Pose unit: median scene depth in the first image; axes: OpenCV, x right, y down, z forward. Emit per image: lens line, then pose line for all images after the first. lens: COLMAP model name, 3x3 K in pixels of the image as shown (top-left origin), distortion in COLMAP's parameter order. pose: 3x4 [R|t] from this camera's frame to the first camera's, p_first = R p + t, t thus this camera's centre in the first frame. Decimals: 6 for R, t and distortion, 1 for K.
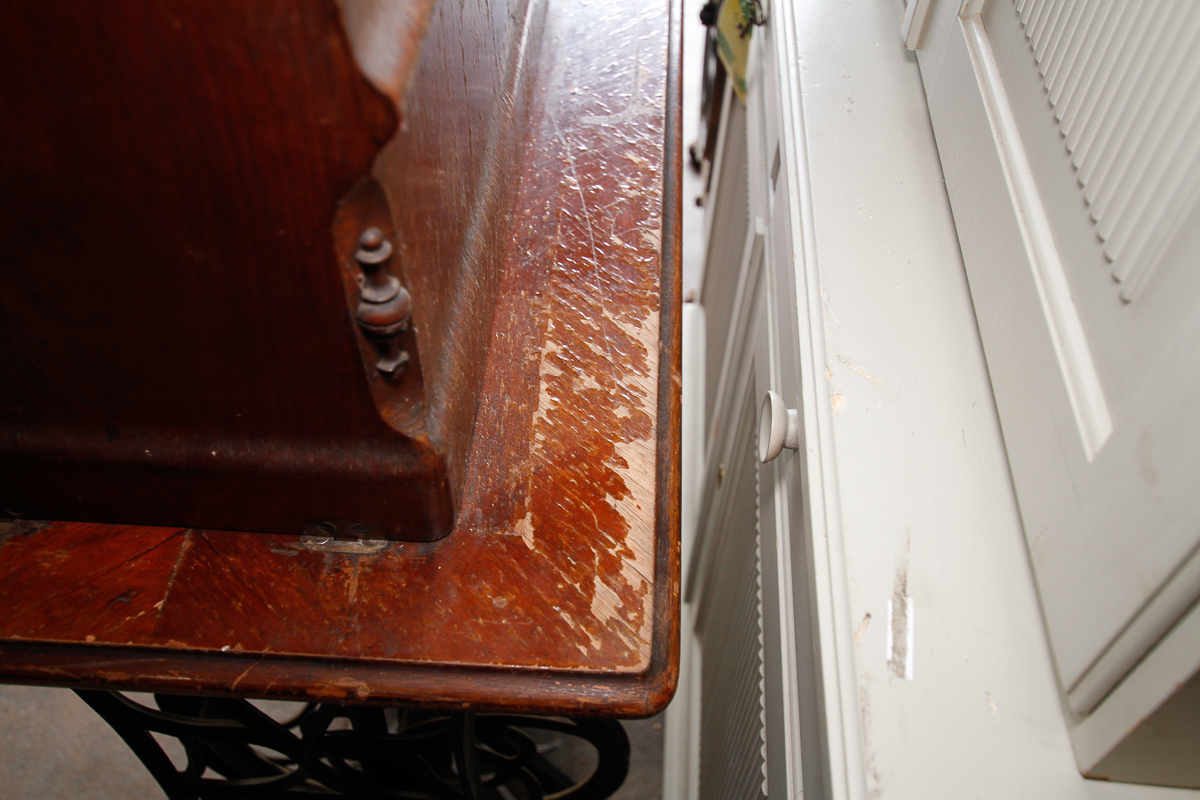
lens RADIAL K [[1062.0, 0, 601.8], [0, 1062.0, 404.0], [0, 0, 1]] dist [-0.013289, 0.064653]
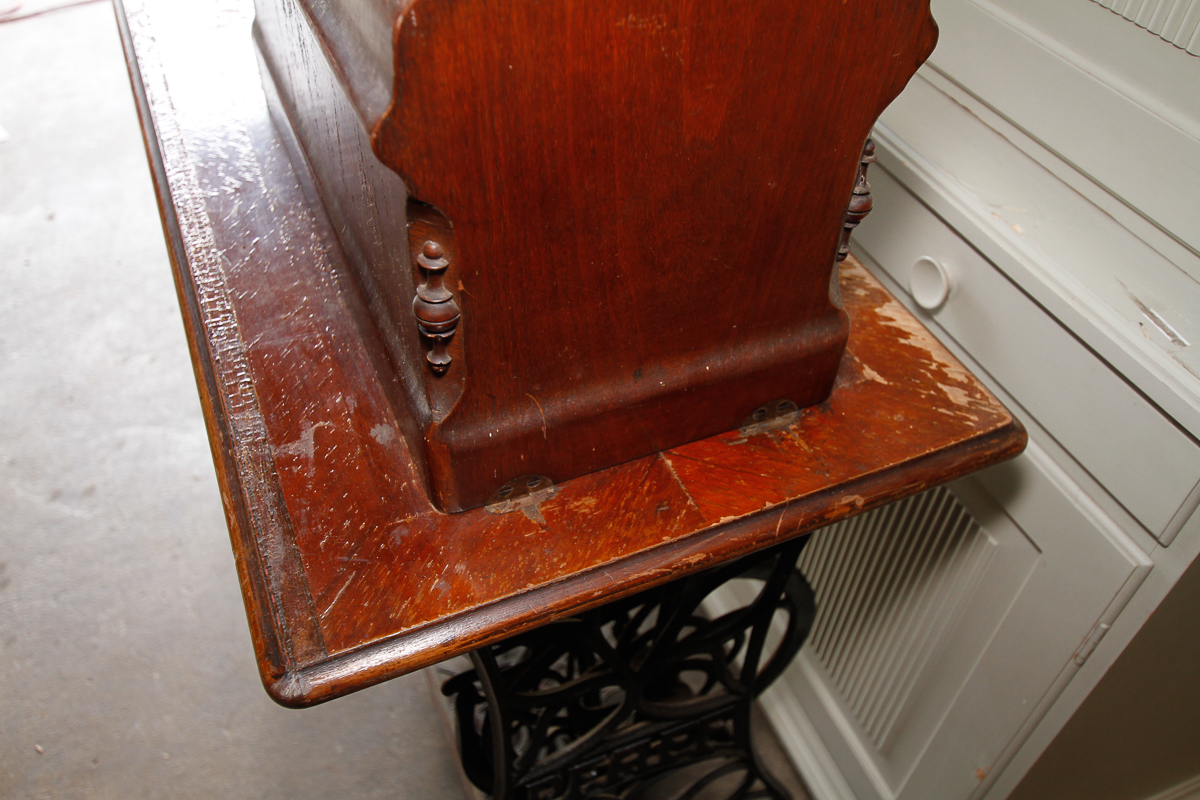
lens RADIAL K [[991.5, 0, 595.5], [0, 991.5, 395.6], [0, 0, 1]] dist [-0.002134, 0.019885]
pose [[0.892500, -0.306103, 0.331278, -0.842041], [0.333603, 0.942295, -0.028078, 0.061768], [-0.303567, 0.135575, 0.943115, -0.102221]]
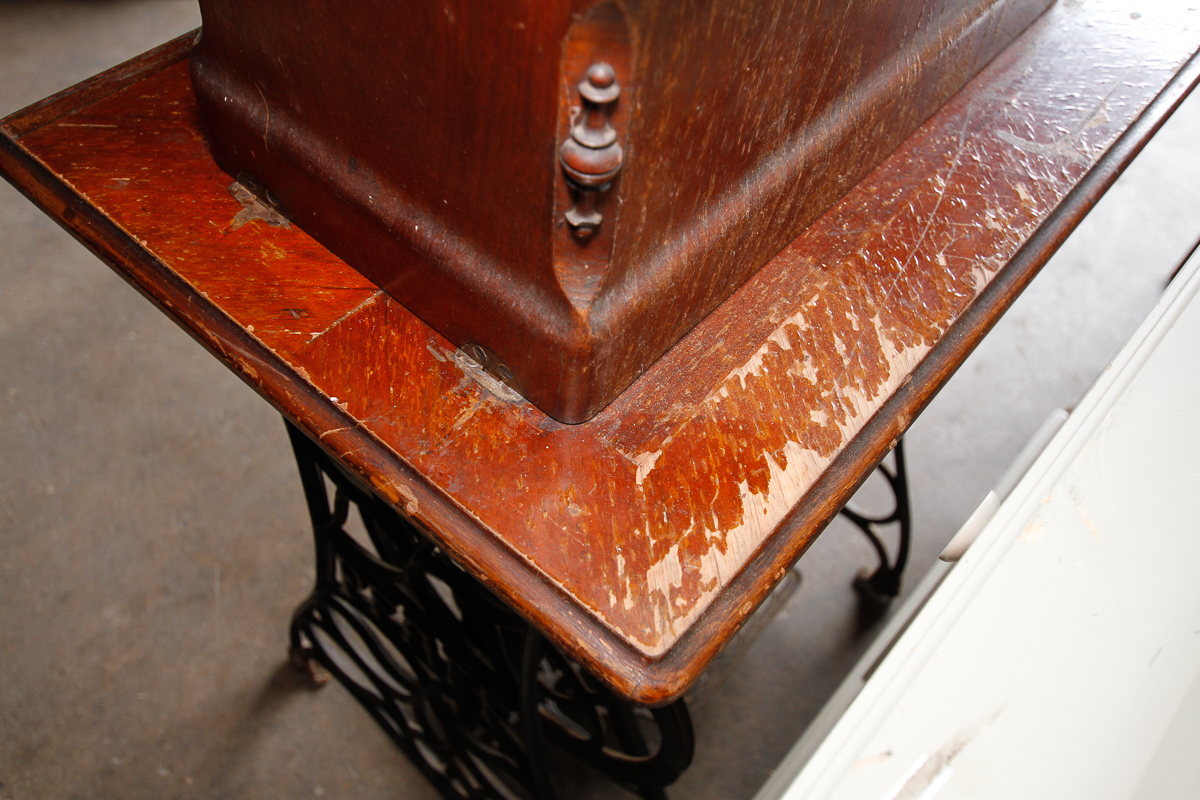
lens RADIAL K [[1062.0, 0, 593.0], [0, 1062.0, 401.9], [0, 0, 1]] dist [-0.013289, 0.064653]
pose [[0.794546, 0.509839, -0.329789, 0.173011], [-0.503484, 0.856778, 0.111517, -0.008289], [0.339411, 0.077438, 0.937445, 0.113506]]
